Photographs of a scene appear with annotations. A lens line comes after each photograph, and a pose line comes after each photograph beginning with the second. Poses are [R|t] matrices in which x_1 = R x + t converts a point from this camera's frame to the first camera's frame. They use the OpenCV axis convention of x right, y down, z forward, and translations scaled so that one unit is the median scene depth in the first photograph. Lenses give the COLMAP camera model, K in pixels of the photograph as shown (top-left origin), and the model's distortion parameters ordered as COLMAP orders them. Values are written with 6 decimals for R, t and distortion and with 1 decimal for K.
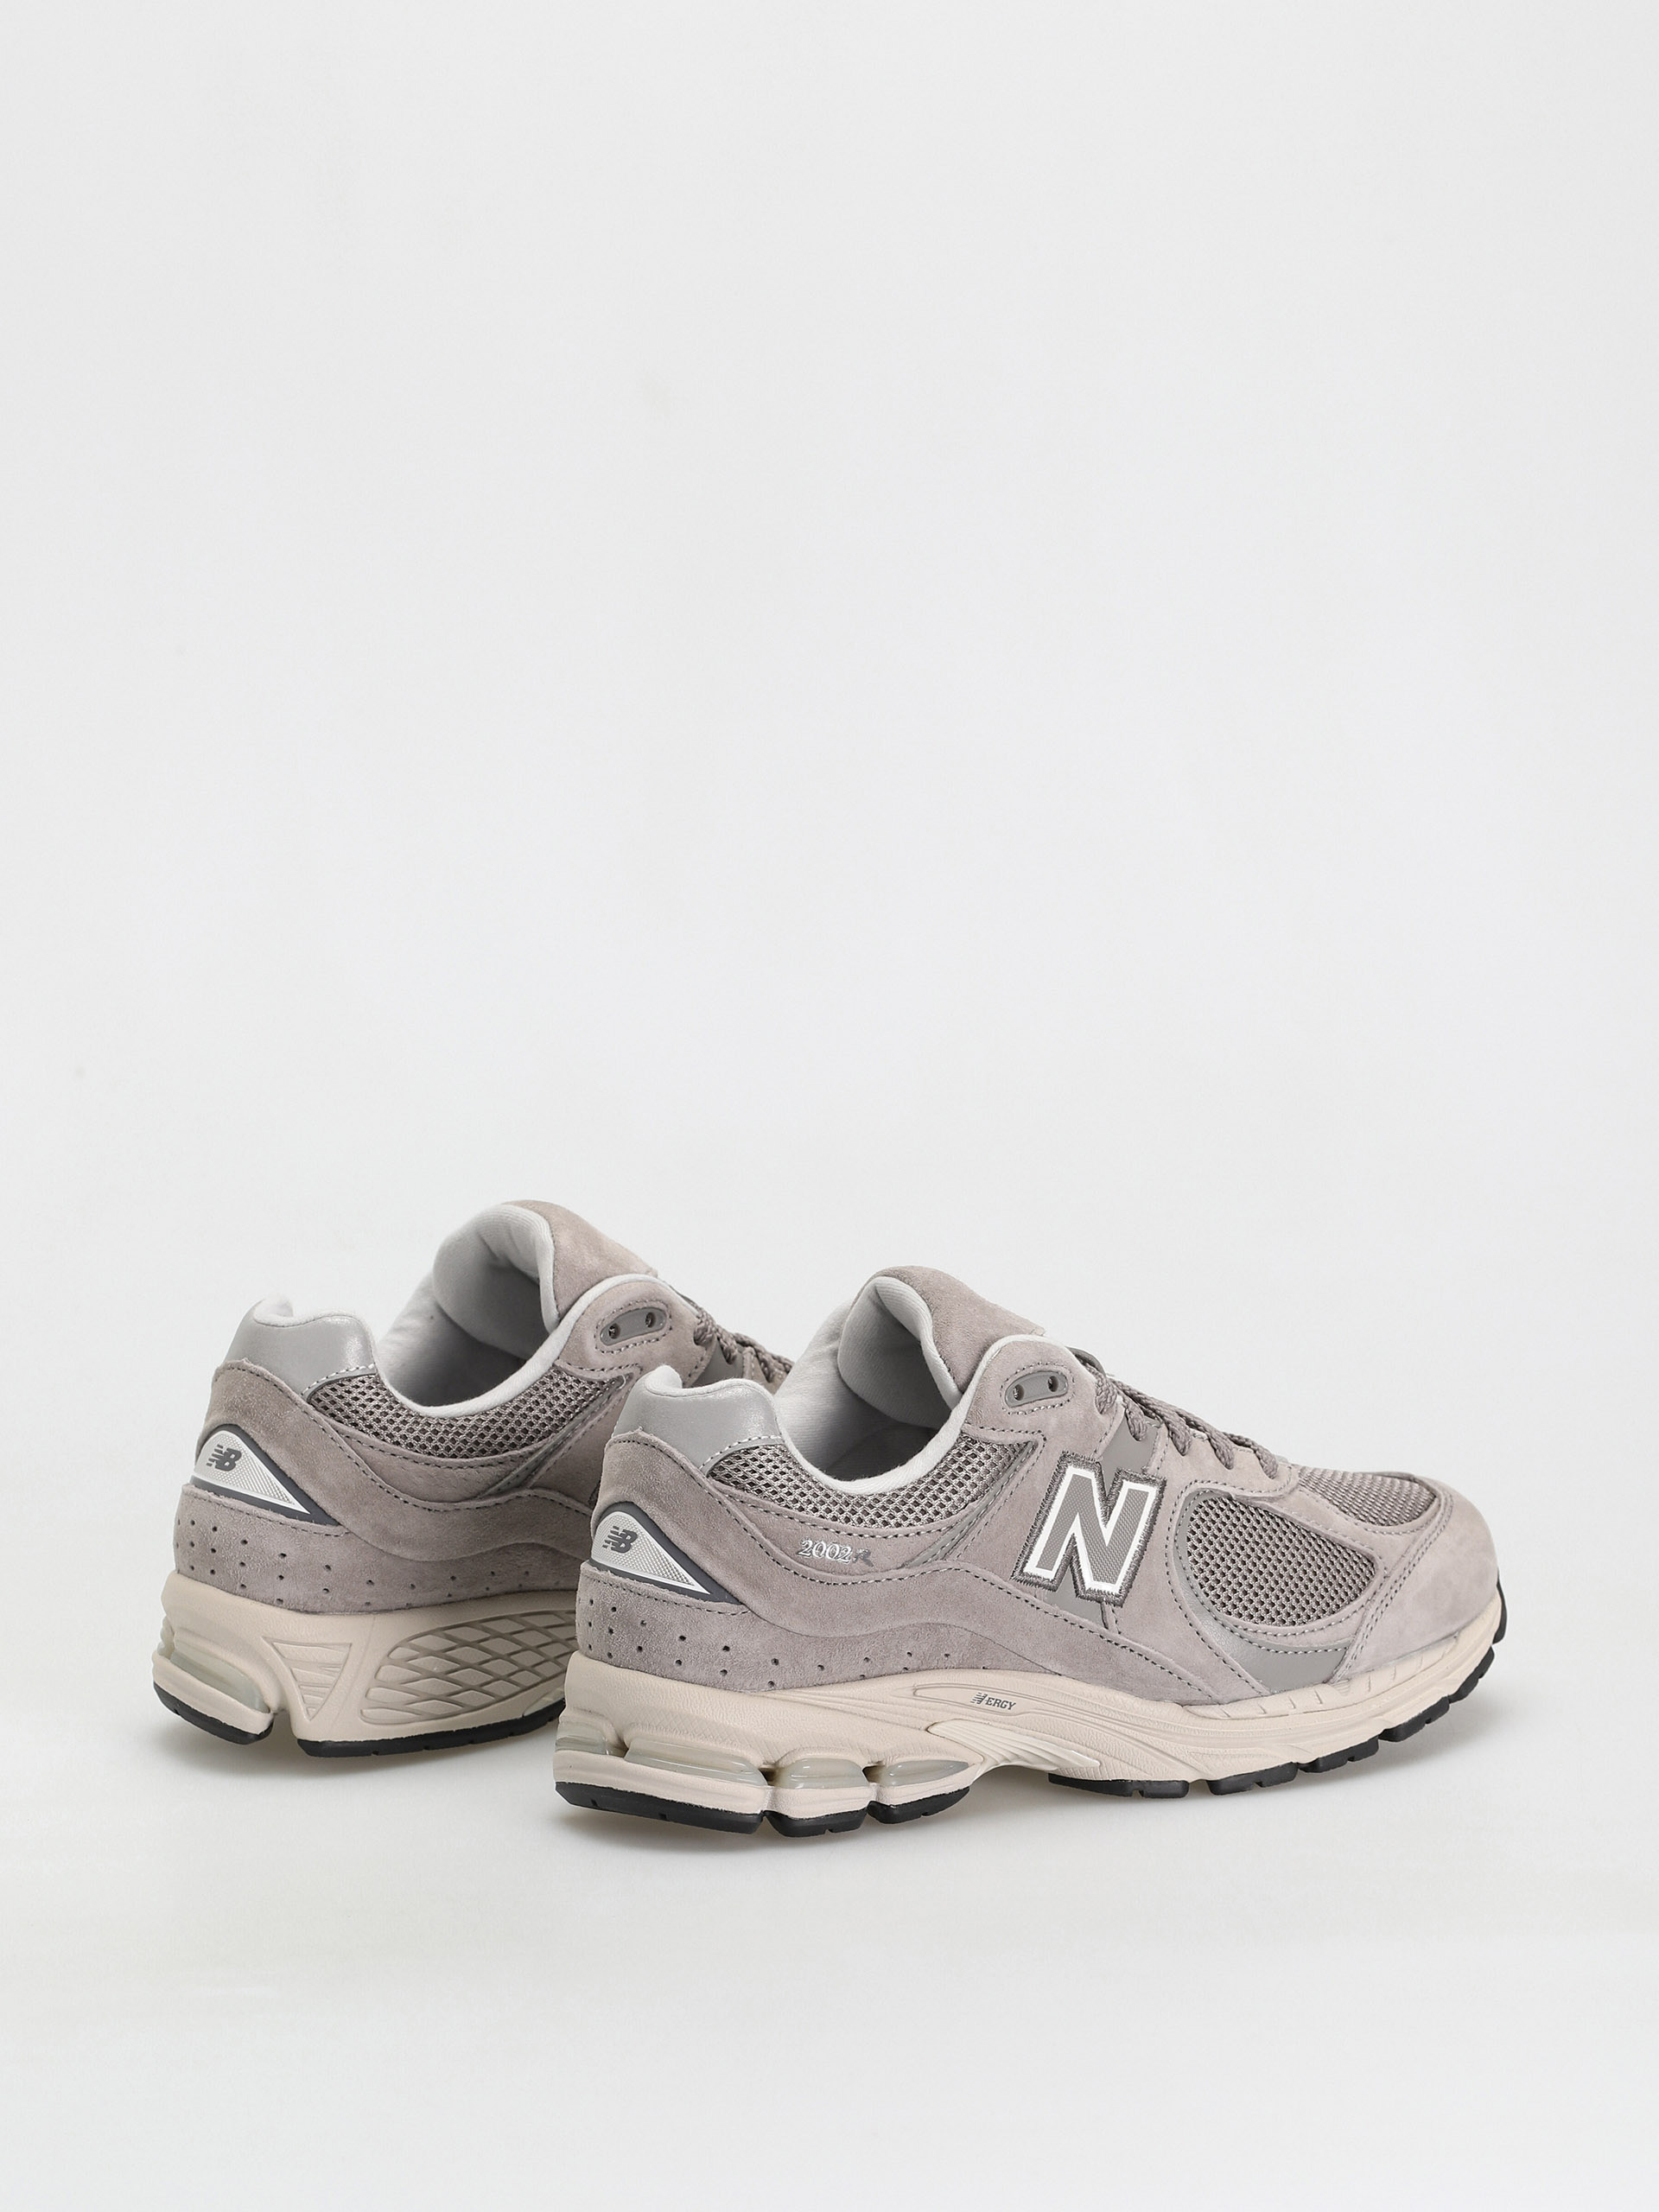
lens RADIAL K [[8068.8, 0, 826.7], [0, 8068.8, 1101.0], [0, 0, 1]] dist [-0.056015, 0.000000]
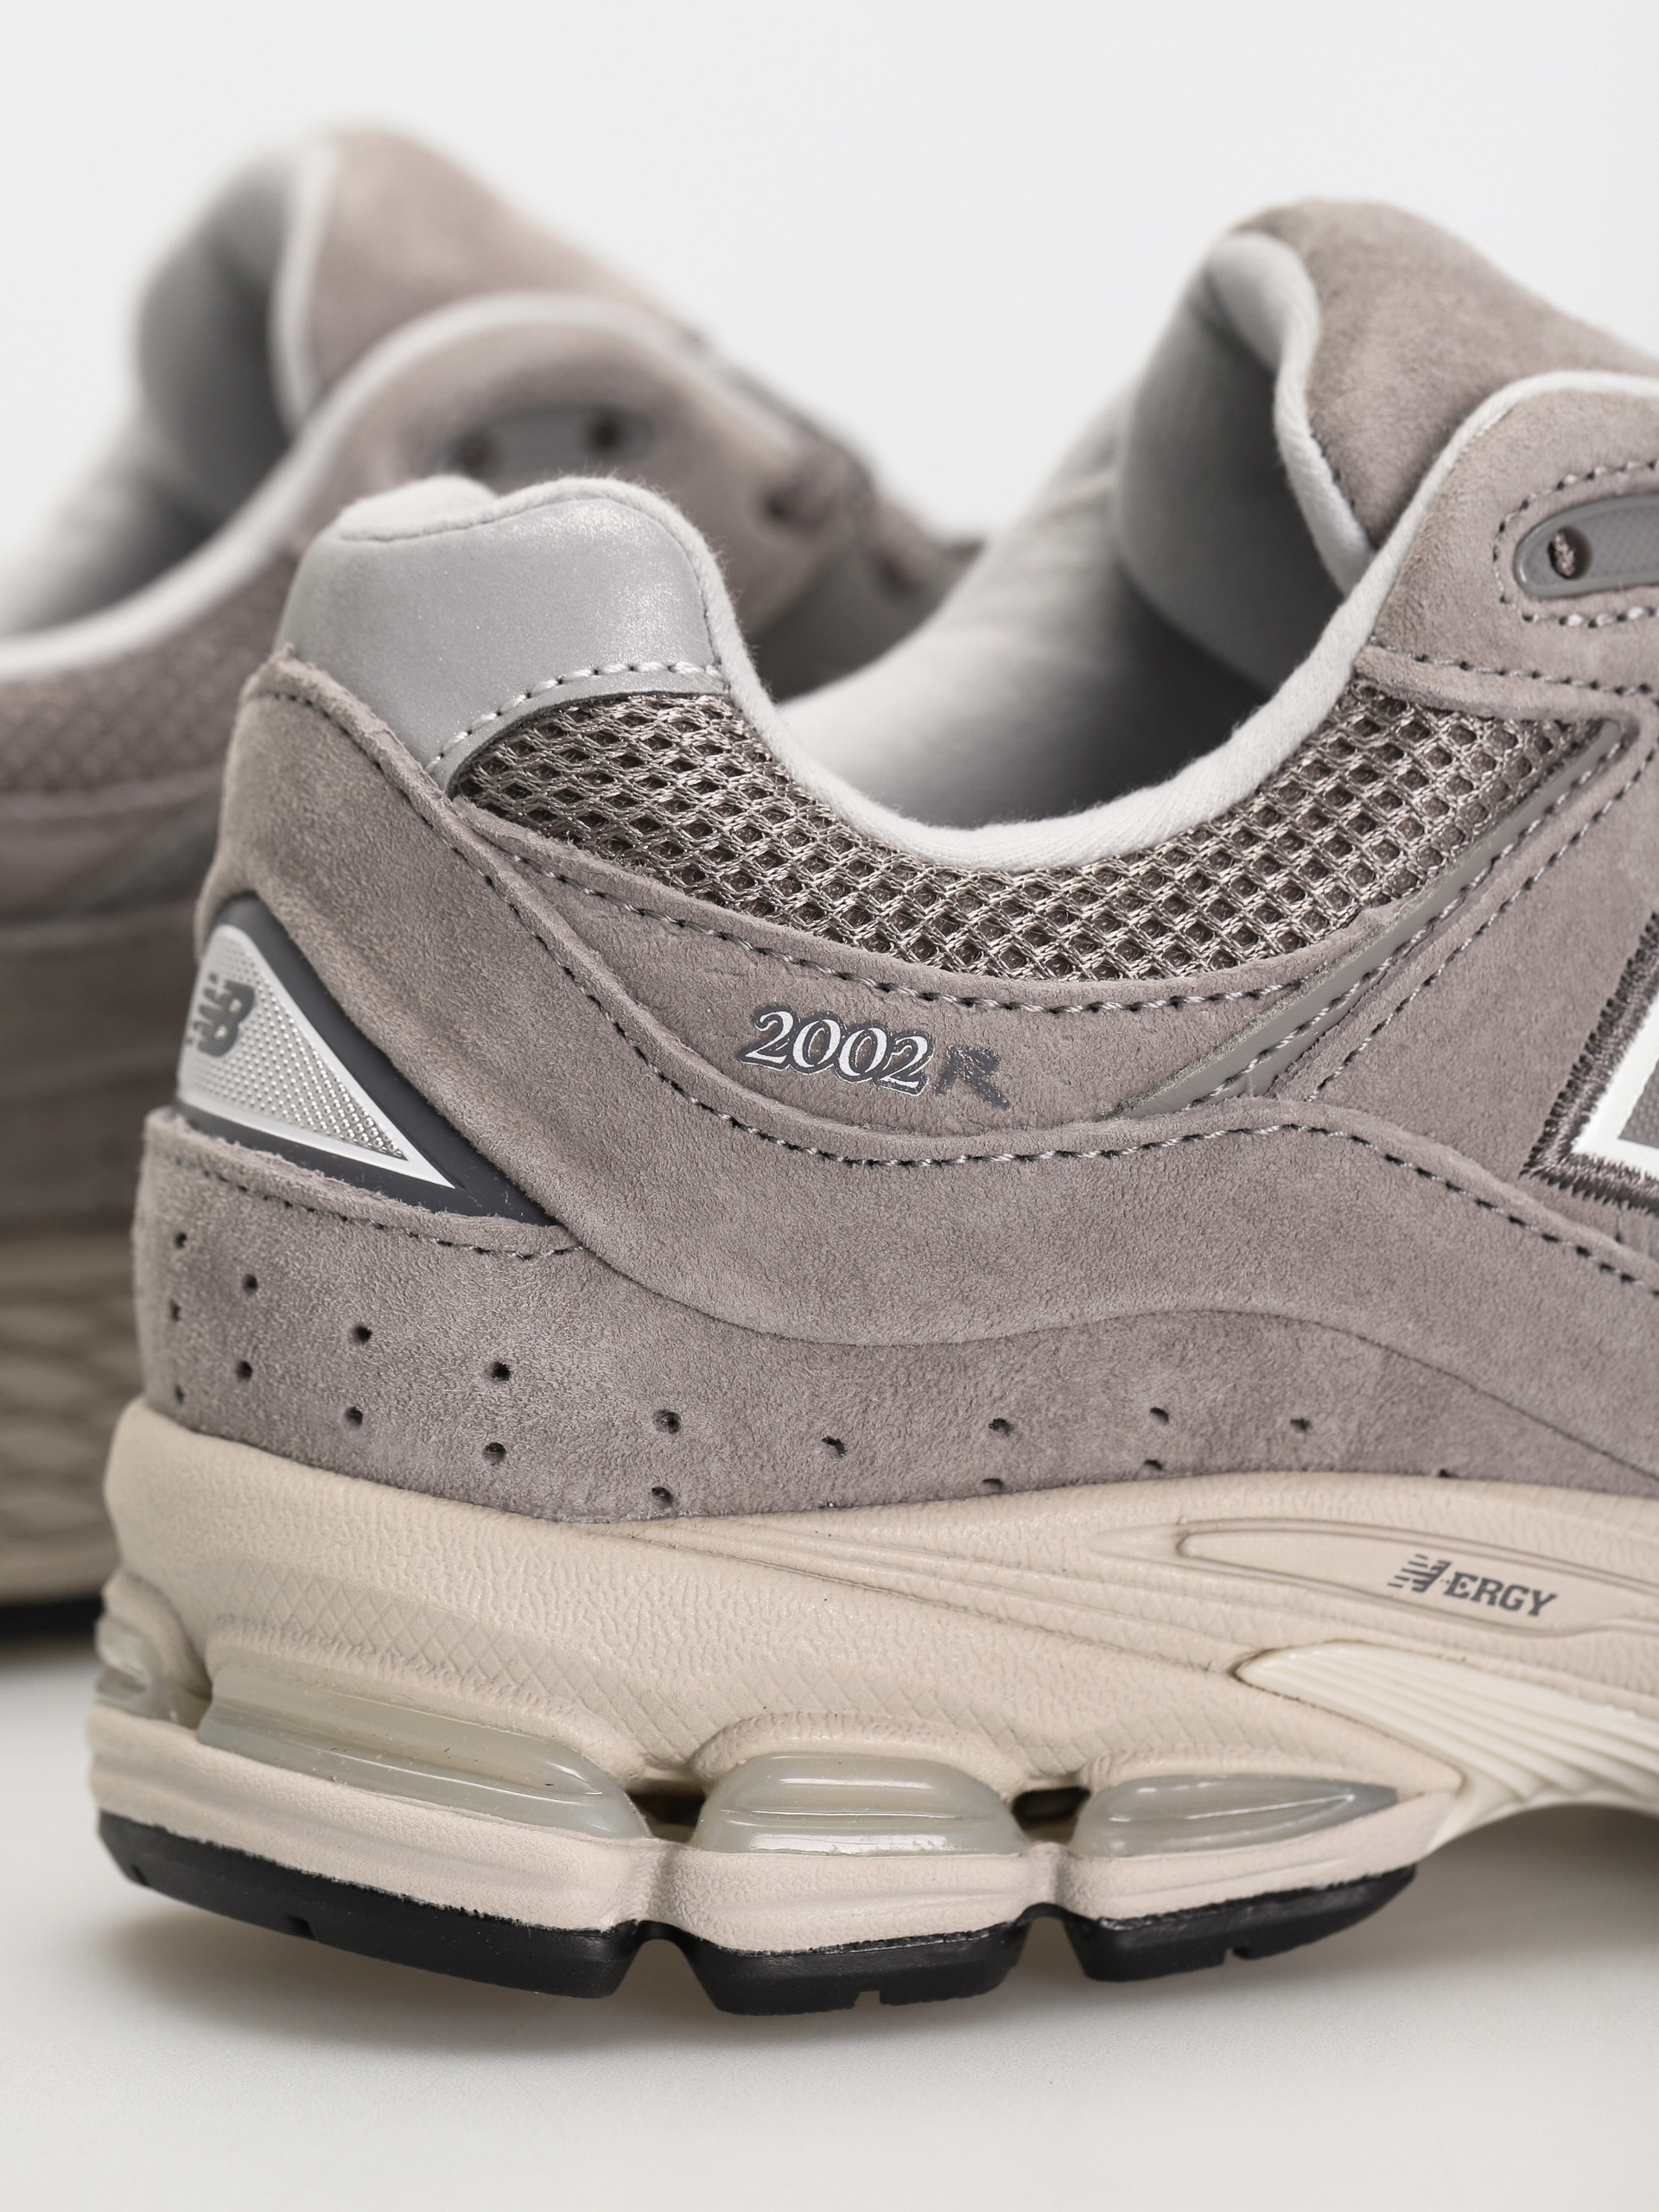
lens RADIAL K [[8068.8, 0, 820.4], [0, 8068.8, 1109.5], [0, 0, 1]] dist [-0.056015, 0.000000]
pose [[0.967944, 0.009988, -0.250968, 0.072875], [-0.012993, 0.999862, -0.010320, 0.060776], [0.250831, 0.013250, 0.967940, 0.711195]]
